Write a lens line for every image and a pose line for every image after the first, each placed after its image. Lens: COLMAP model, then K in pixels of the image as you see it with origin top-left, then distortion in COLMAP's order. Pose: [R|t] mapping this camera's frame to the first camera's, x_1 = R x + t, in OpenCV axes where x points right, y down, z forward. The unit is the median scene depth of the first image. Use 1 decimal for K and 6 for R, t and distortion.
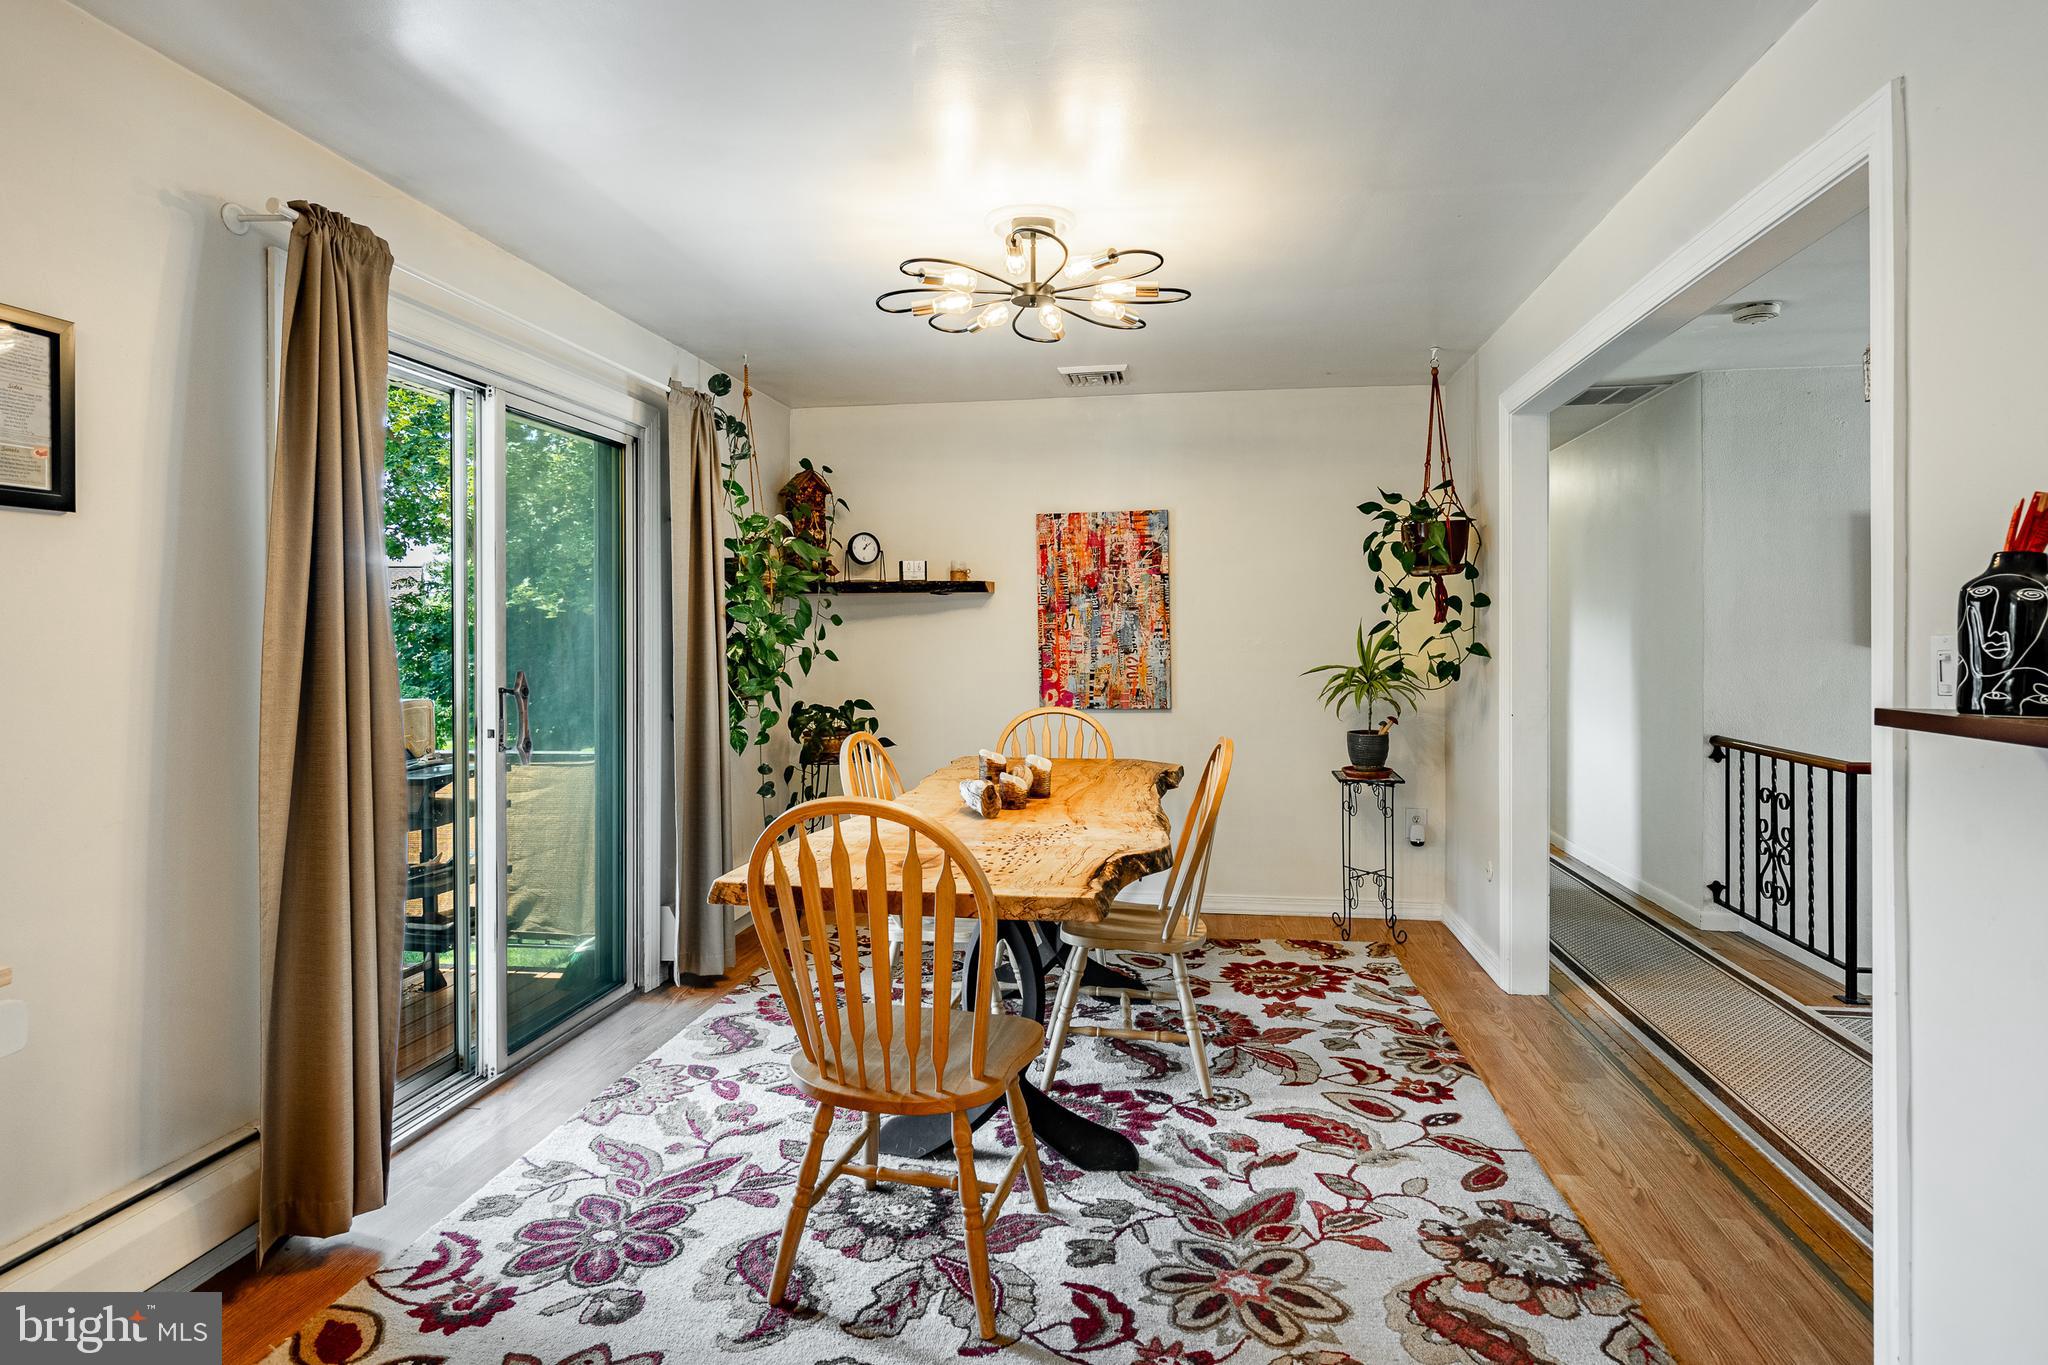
lens RADIAL K [[1070.6, 0, 1029.7], [0, 1070.6, 638.1], [0, 0, 1]] dist [0.001029, -0.000781]
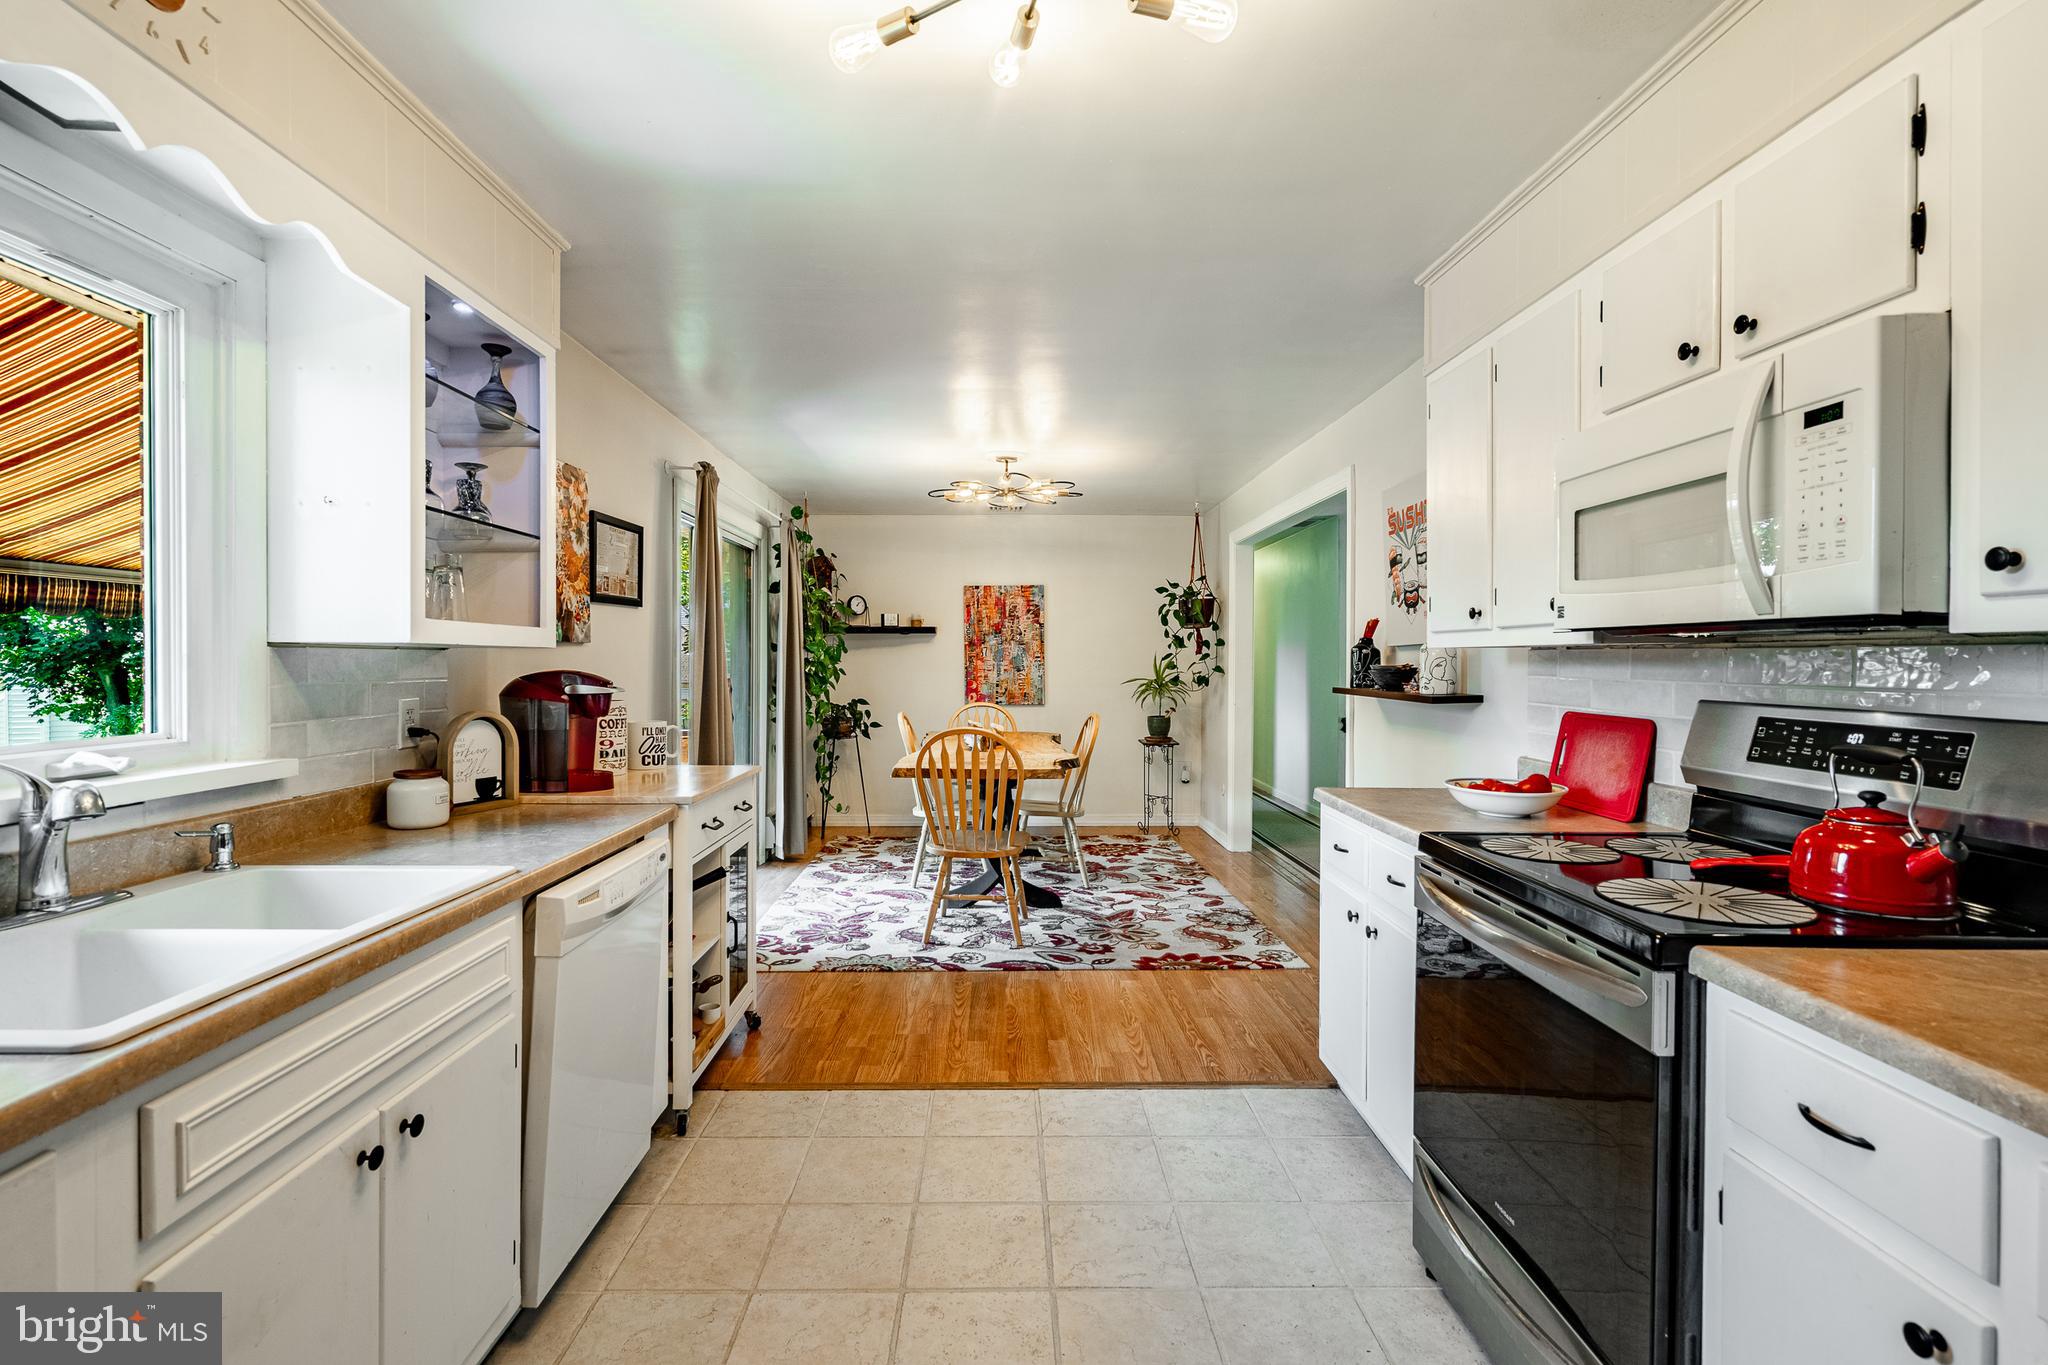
lens RADIAL K [[938.5, 0, 1008.3], [0, 938.5, 672.0], [0, 0, 1]] dist [-0.008624, 0.002398]
pose [[0.986907, 0.003403, 0.161252, -0.285789], [-0.005291, 0.999922, 0.011281, -0.001438], [-0.161201, -0.011986, 0.986849, -0.773153]]
